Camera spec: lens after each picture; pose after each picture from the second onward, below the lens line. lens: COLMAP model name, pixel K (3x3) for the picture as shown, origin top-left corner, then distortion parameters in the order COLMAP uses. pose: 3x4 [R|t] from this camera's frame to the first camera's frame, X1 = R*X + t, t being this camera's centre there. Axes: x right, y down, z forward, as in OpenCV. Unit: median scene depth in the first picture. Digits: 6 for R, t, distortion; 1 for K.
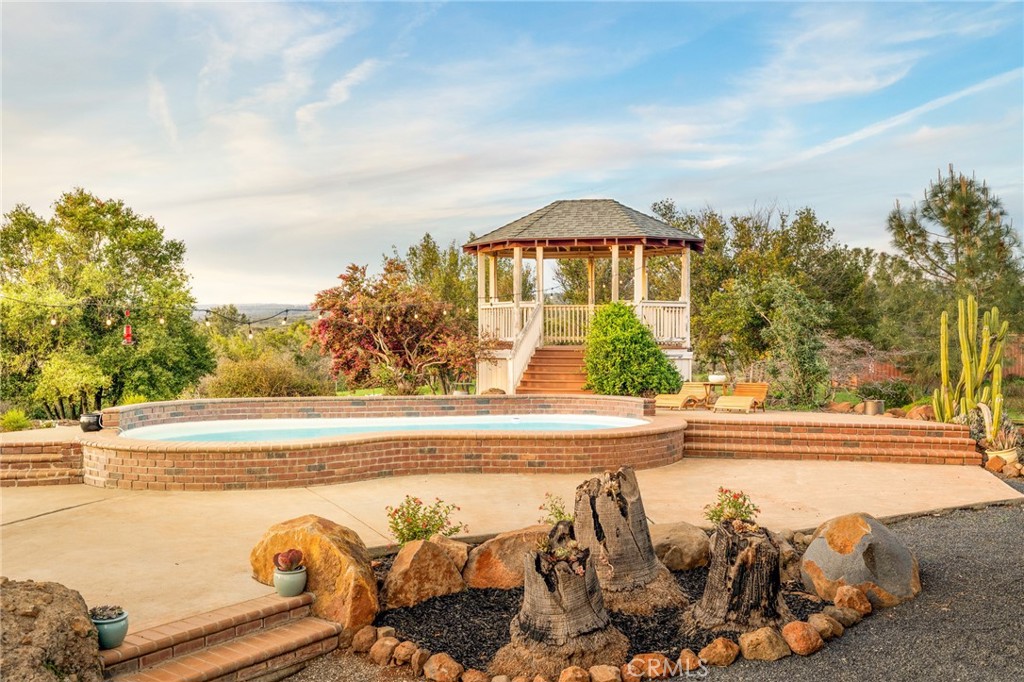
lens RADIAL K [[996.6, 0, 513.3], [0, 996.6, 342.4], [0, 0, 1]] dist [0.001848, 0.000000]
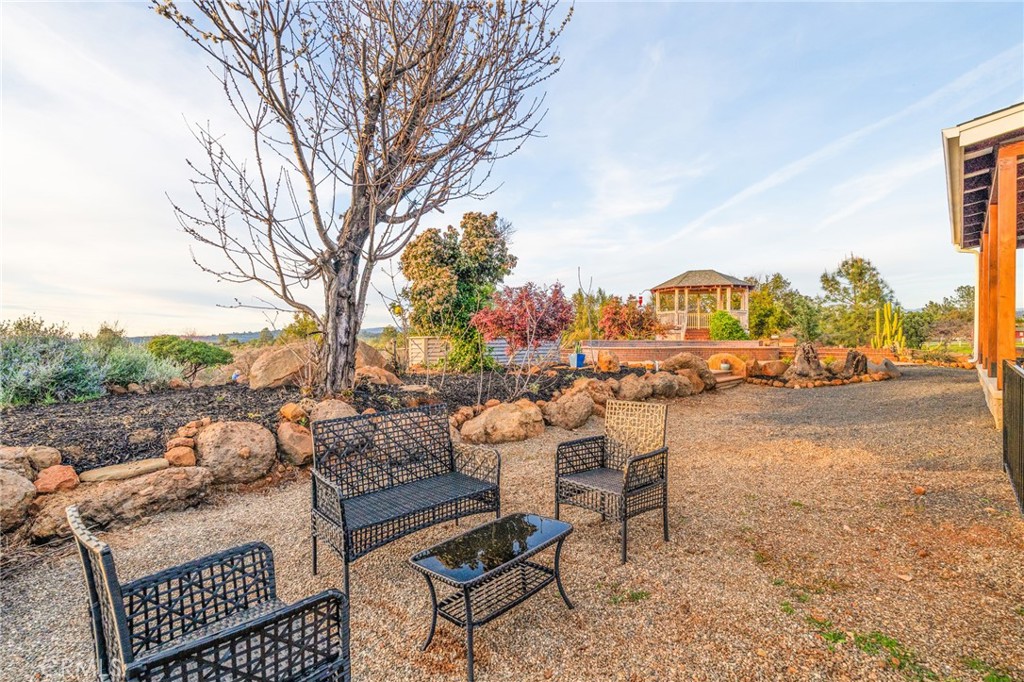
lens RADIAL K [[485.6, 0, 508.4], [0, 485.6, 341.2], [0, 0, 1]] dist [0.000817, -0.000115]
pose [[0.986517, 0.004695, -0.163593, -0.137143], [-0.005189, 0.999983, -0.002591, 0.026564], [0.163578, 0.003405, 0.986525, -0.187891]]
